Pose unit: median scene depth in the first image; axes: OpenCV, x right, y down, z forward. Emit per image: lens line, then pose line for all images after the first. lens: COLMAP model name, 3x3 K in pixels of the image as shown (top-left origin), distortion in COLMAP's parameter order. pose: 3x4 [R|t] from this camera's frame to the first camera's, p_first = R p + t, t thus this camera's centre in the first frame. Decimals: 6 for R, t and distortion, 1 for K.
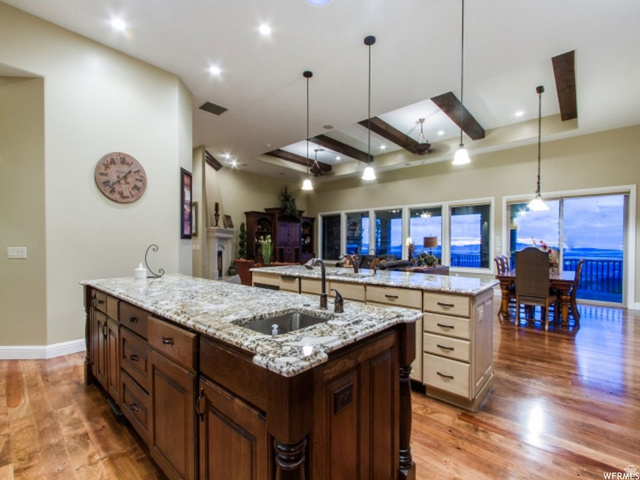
lens RADIAL K [[292.7, 0, 322.4], [0, 292.7, 243.3], [0, 0, 1]] dist [-0.002023, -0.001097]
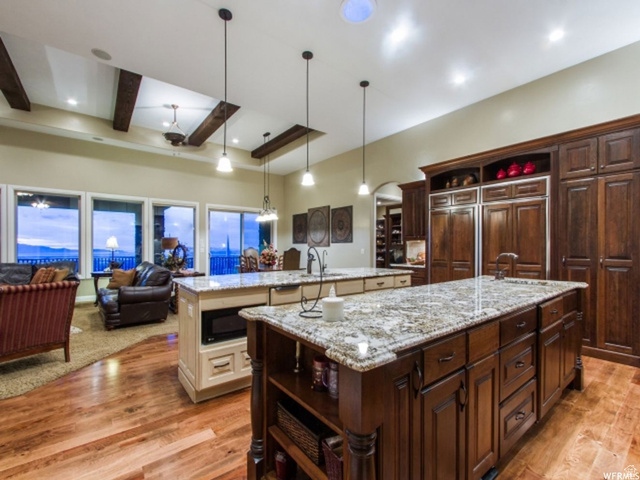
lens RADIAL K [[292.7, 0, 322.4], [0, 292.7, 244.7], [0, 0, 1]] dist [-0.002023, -0.001097]
pose [[0.184952, 0.005195, 0.982734, -0.713316], [-0.006955, 0.999968, -0.003977, 0.002742], [-0.982723, -0.006100, 0.184982, 0.609369]]
